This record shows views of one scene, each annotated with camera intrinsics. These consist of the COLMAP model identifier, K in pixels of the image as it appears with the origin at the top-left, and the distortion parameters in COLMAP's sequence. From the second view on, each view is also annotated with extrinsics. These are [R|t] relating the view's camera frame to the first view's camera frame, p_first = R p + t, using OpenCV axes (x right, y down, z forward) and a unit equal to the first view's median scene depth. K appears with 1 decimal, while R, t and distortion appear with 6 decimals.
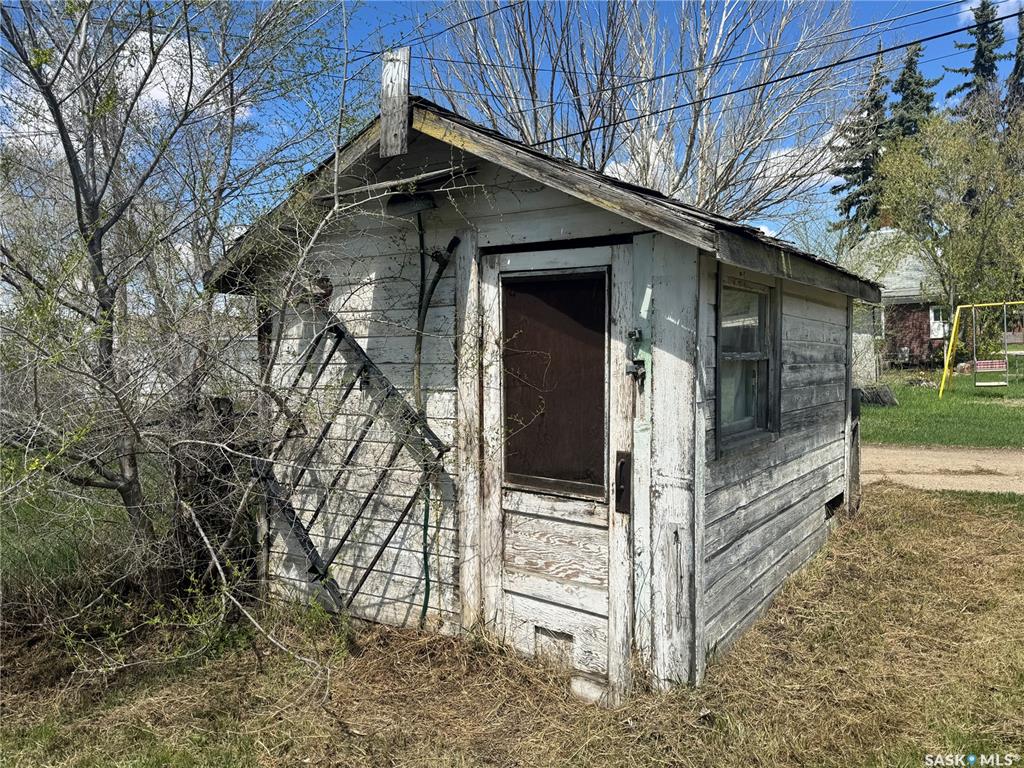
lens RADIAL K [[780.8, 0, 514.1], [0, 780.8, 387.3], [0, 0, 1]] dist [-0.006425, -0.001216]
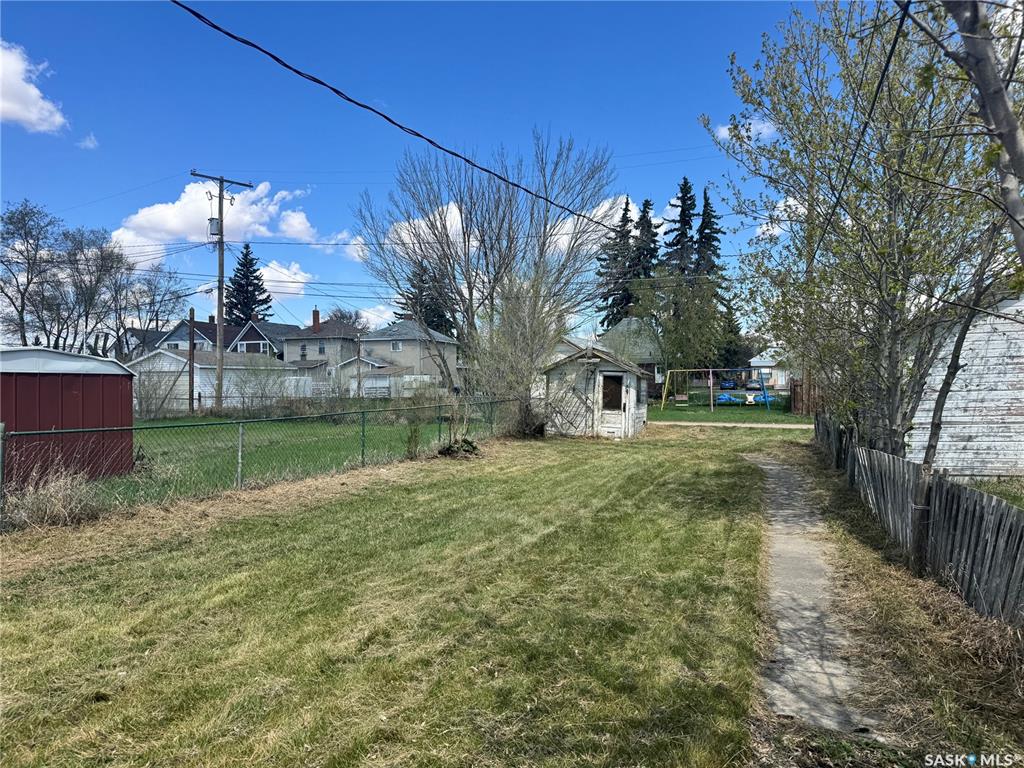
lens RADIAL K [[713.0, 0, 510.7], [0, 713.0, 383.1], [0, 0, 1]] dist [0.001121, -0.000008]
pose [[0.955471, 0.031885, 0.293358, -2.299491], [-0.018083, 0.998603, -0.049641, 0.206705], [-0.294531, 0.042126, 0.954713, -4.053067]]
